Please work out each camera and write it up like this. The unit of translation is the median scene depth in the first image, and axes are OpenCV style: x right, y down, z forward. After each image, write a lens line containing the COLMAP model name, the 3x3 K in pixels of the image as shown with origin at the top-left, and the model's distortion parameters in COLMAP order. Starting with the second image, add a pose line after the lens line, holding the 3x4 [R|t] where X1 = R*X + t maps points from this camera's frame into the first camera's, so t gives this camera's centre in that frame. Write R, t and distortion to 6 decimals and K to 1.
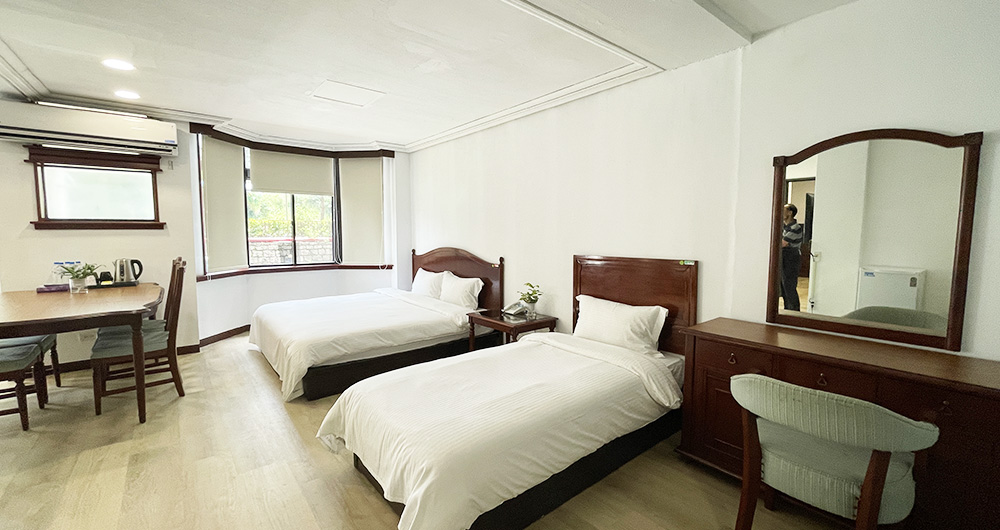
lens RADIAL K [[402.2, 0, 500.1], [0, 402.2, 265.1], [0, 0, 1]] dist [0.000930, 0.000594]
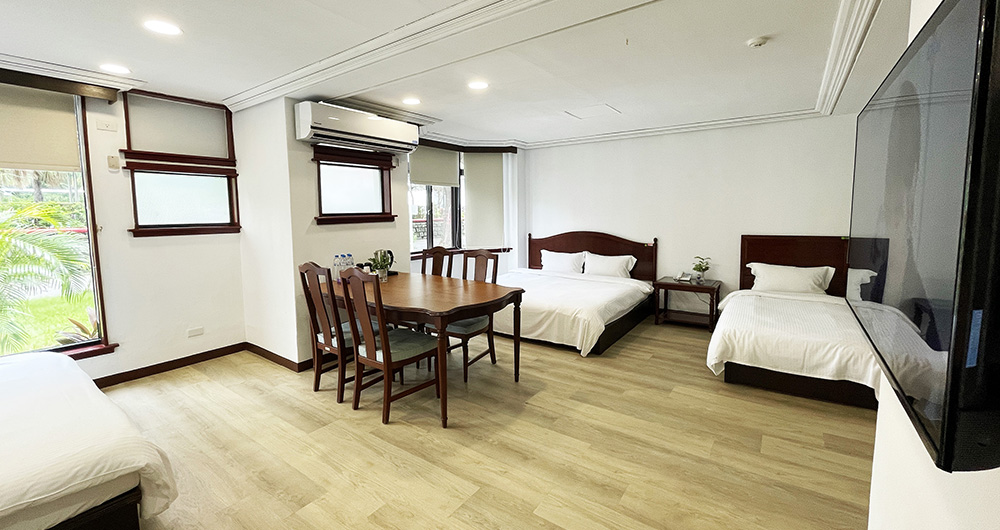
lens RADIAL K [[402.2, 0, 503.4], [0, 402.2, 246.8], [0, 0, 1]] dist [0.000930, 0.000594]
pose [[0.961694, -0.035308, 0.271841, -0.855170], [0.033809, 0.999376, 0.010197, -0.022572], [-0.272031, -0.000615, 0.962288, -0.116116]]
